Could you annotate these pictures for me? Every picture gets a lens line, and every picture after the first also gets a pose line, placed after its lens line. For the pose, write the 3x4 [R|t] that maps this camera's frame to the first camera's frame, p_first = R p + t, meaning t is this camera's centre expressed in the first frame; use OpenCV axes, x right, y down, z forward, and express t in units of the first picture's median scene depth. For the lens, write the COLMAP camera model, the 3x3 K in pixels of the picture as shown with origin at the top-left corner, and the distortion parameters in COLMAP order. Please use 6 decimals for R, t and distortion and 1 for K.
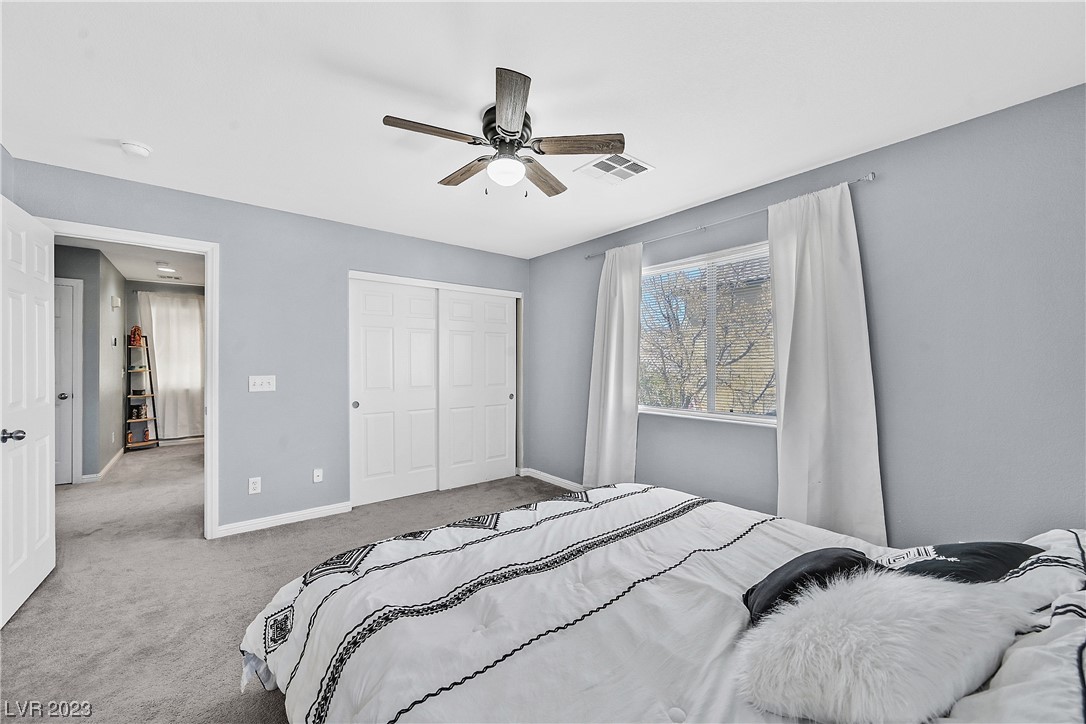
lens RADIAL K [[425.2, 0, 546.6], [0, 425.2, 362.5], [0, 0, 1]] dist [-0.000348, 0.000056]
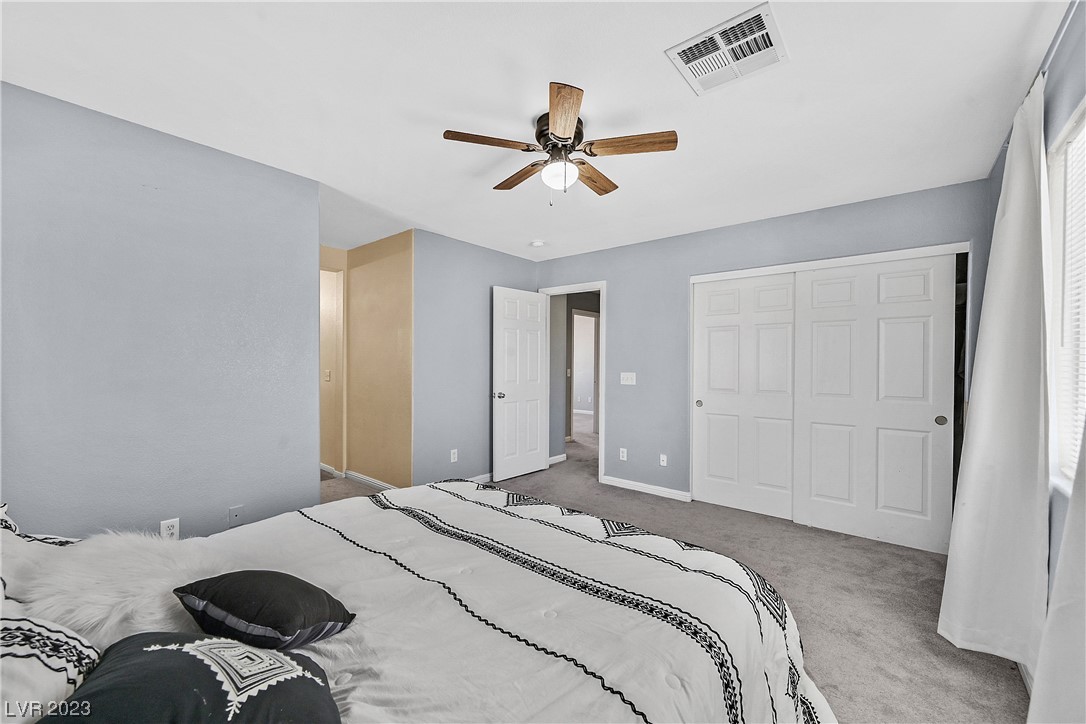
lens RADIAL K [[425.2, 0, 546.6], [0, 425.2, 362.5], [0, 0, 1]] dist [-0.000348, 0.000056]
pose [[0.198146, -0.000346, -0.980173, 0.584804], [-0.004679, 0.999988, -0.001299, 0.002304], [0.980161, 0.004844, 0.198142, 0.496471]]
